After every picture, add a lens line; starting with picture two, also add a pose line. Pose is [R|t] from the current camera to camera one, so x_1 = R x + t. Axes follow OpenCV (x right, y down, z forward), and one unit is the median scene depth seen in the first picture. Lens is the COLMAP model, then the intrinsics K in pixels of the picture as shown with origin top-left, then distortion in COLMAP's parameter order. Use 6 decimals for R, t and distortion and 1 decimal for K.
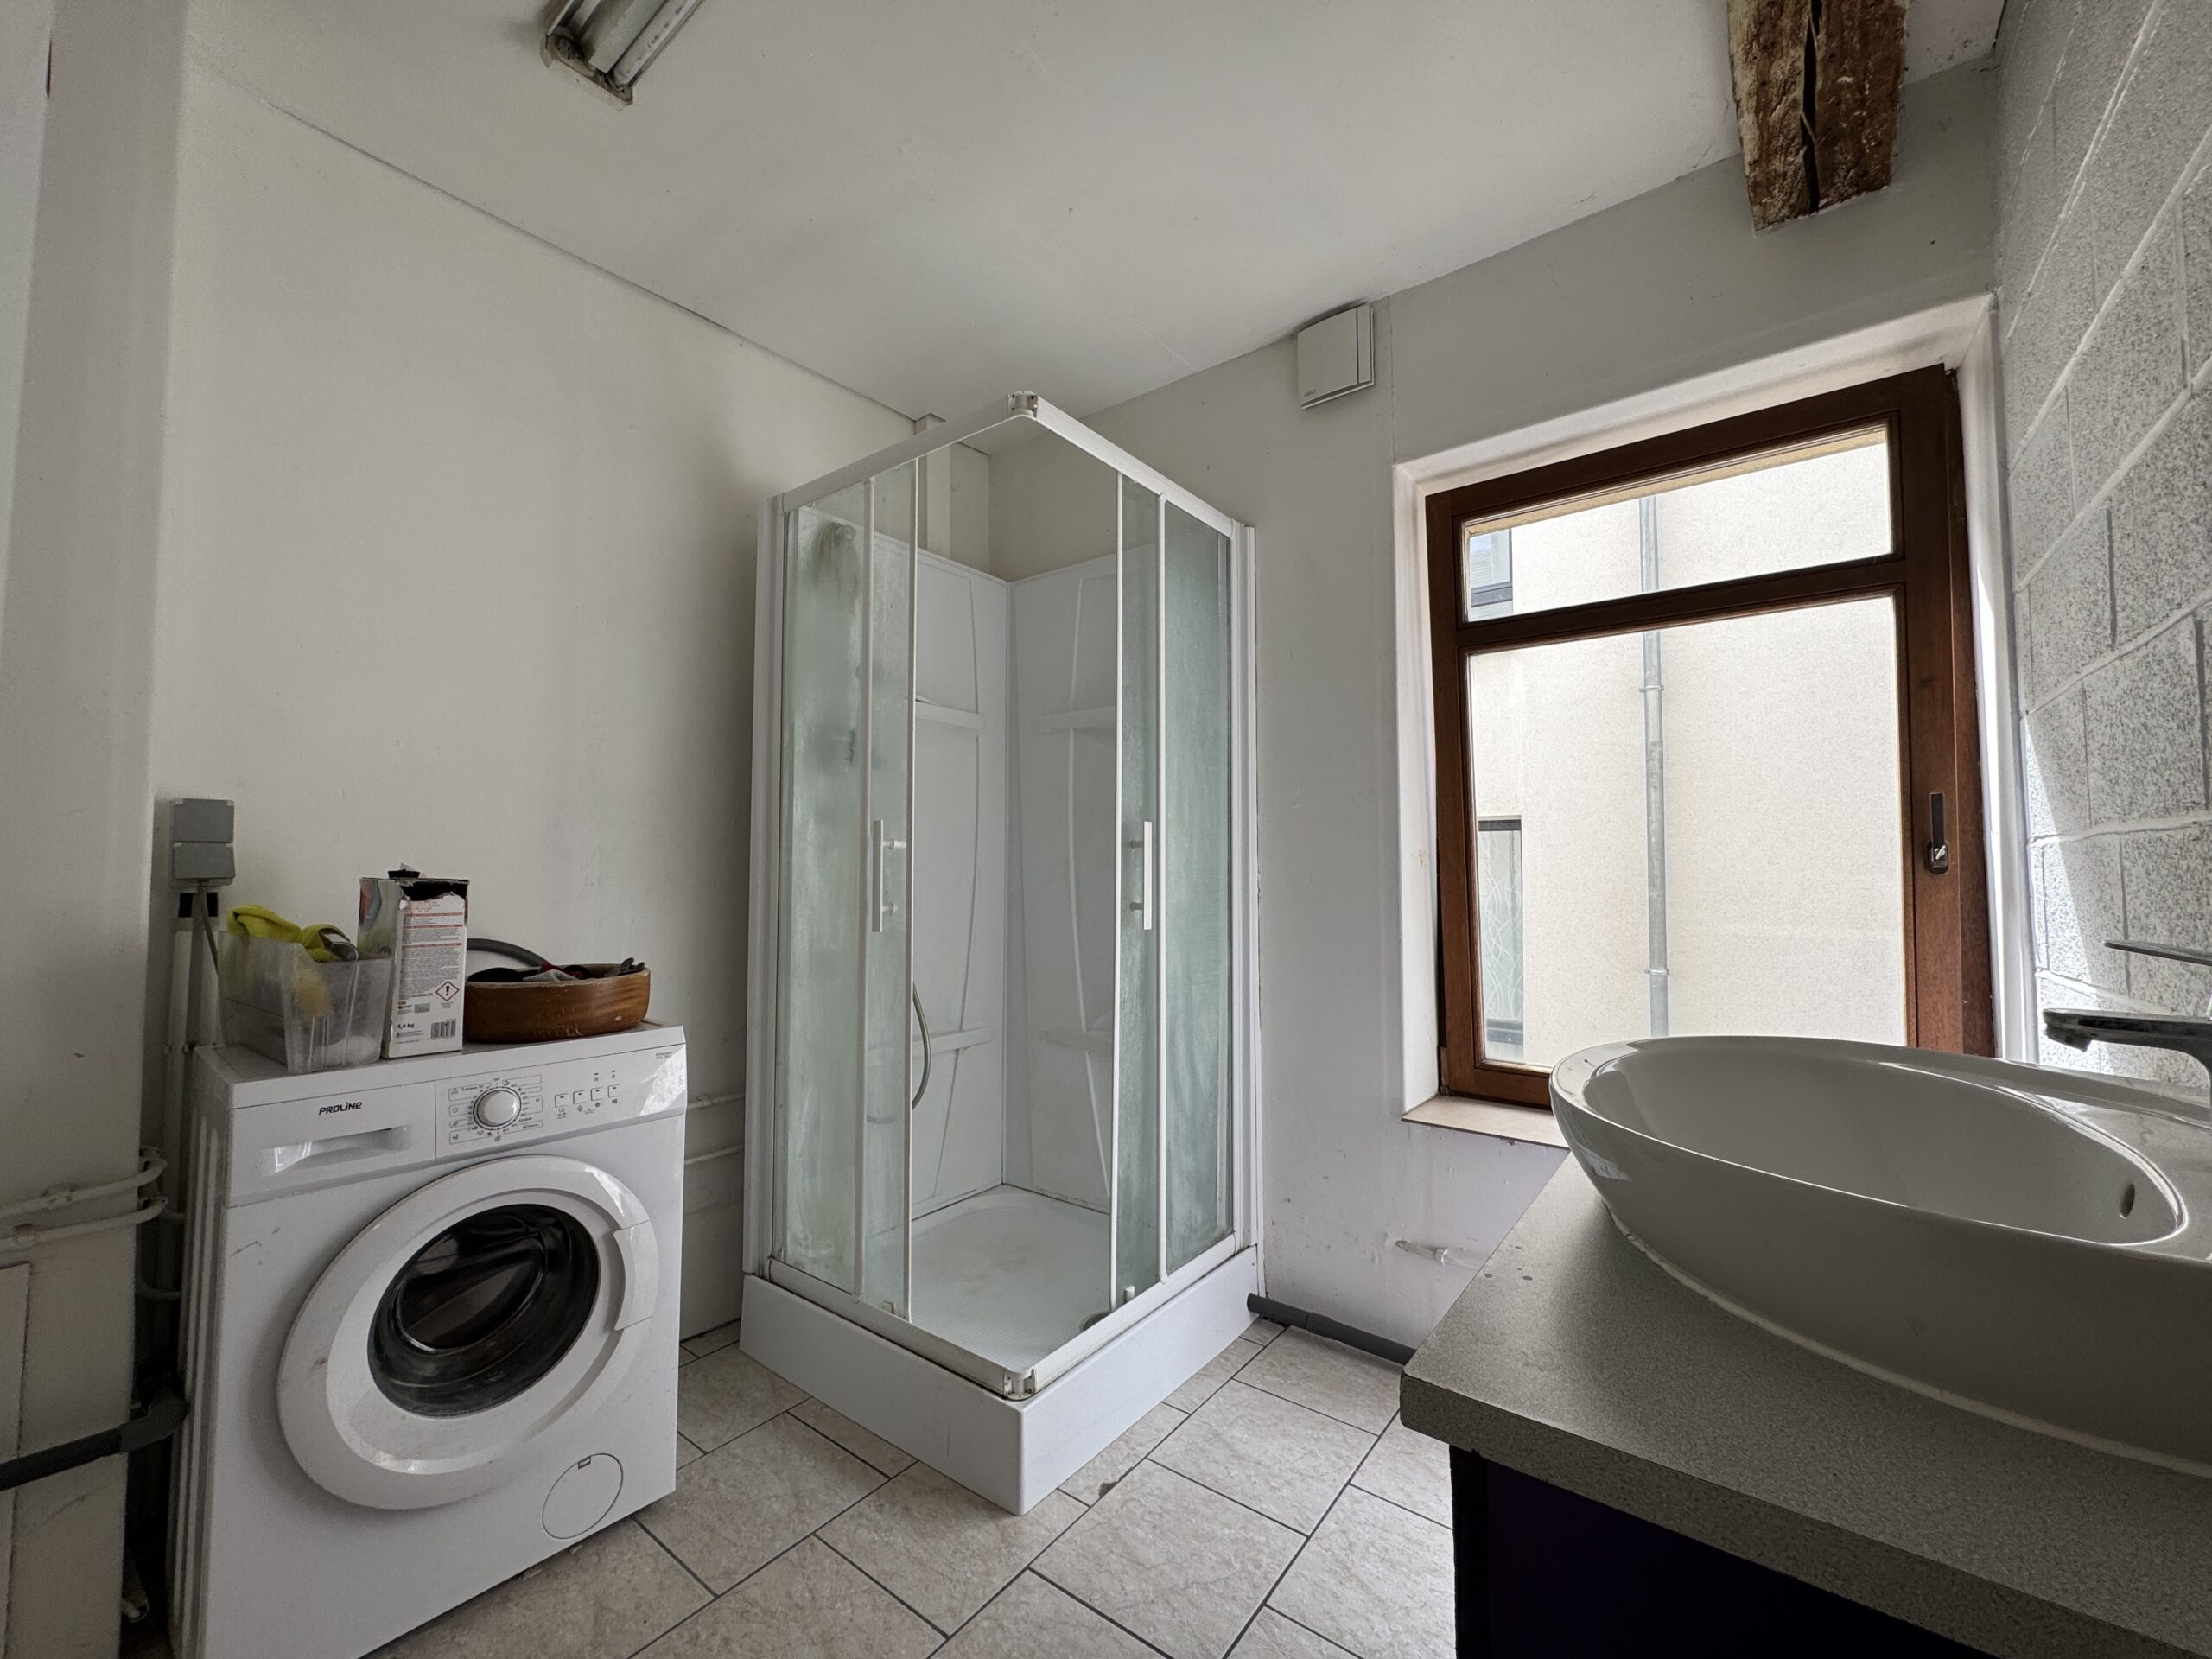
lens RADIAL K [[890.0, 0, 1102.5], [0, 890.0, 828.3], [0, 0, 1]] dist [-0.003305, -0.000172]
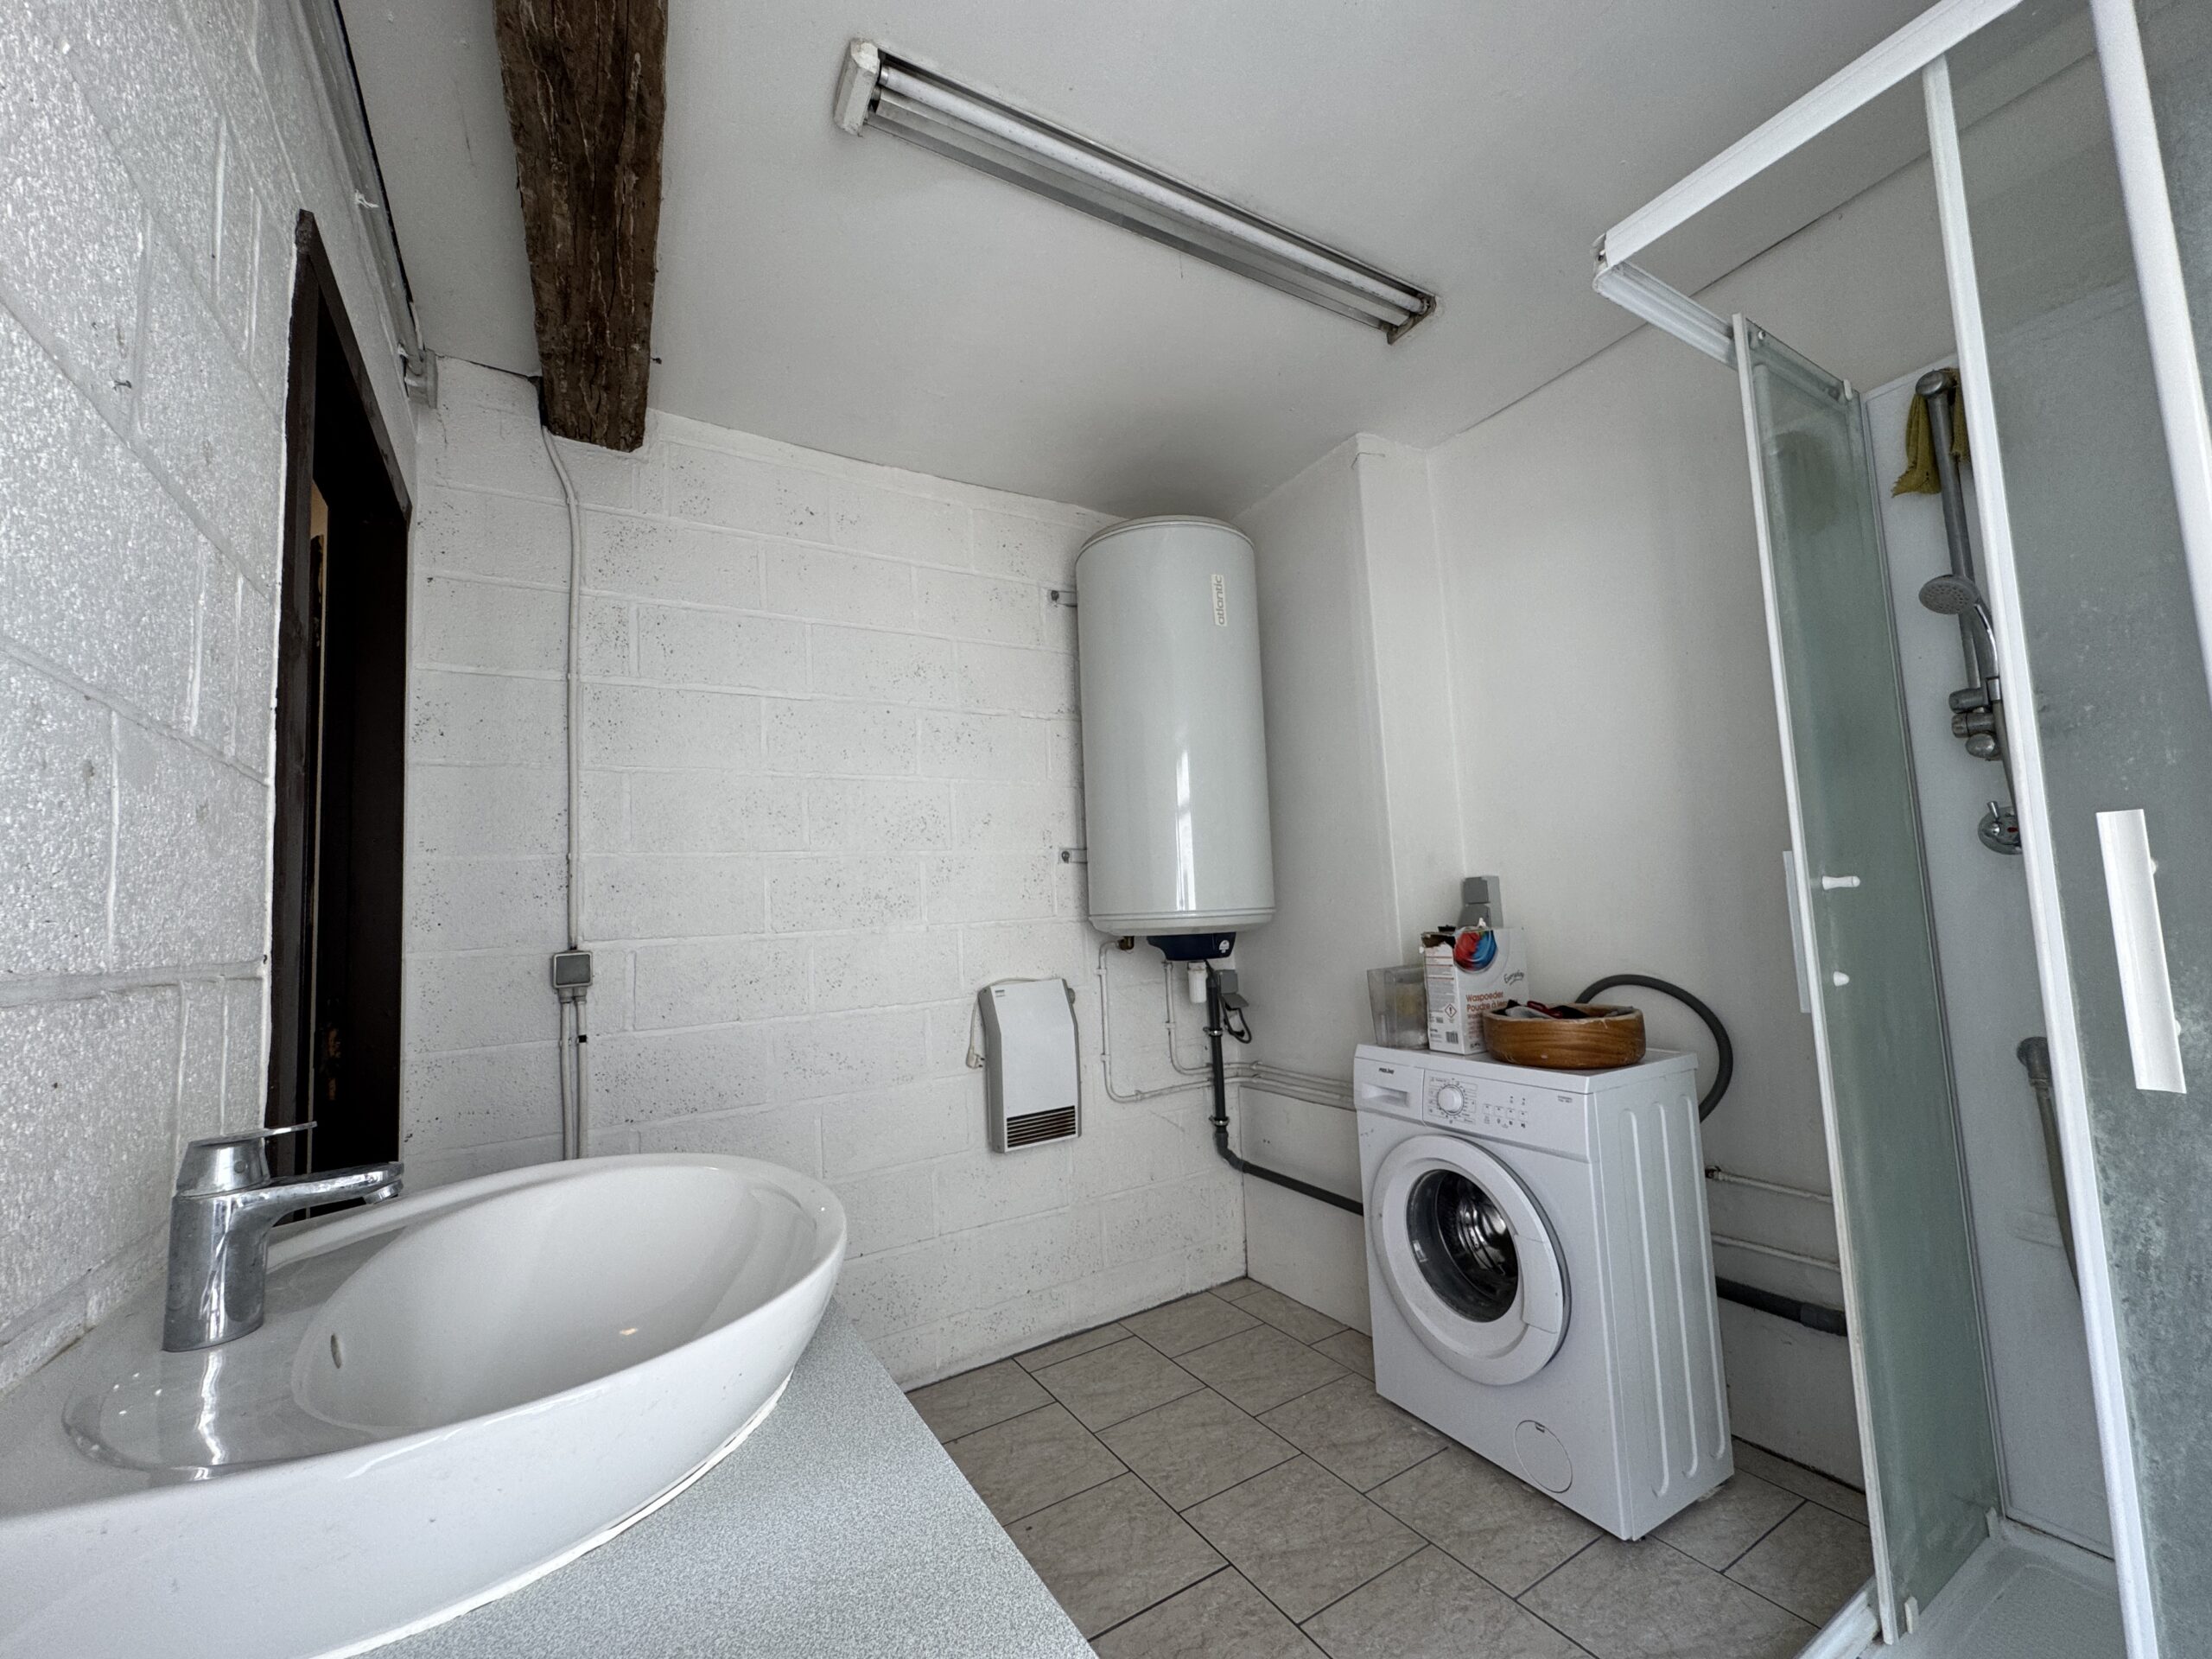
lens RADIAL K [[890.0, 0, 1111.2], [0, 890.0, 844.8], [0, 0, 1]] dist [-0.003305, -0.000172]
pose [[-0.374168, -0.061499, -0.925320, 0.819911], [0.090964, 0.990553, -0.102617, 0.015323], [0.922889, -0.122567, -0.365039, 1.058897]]
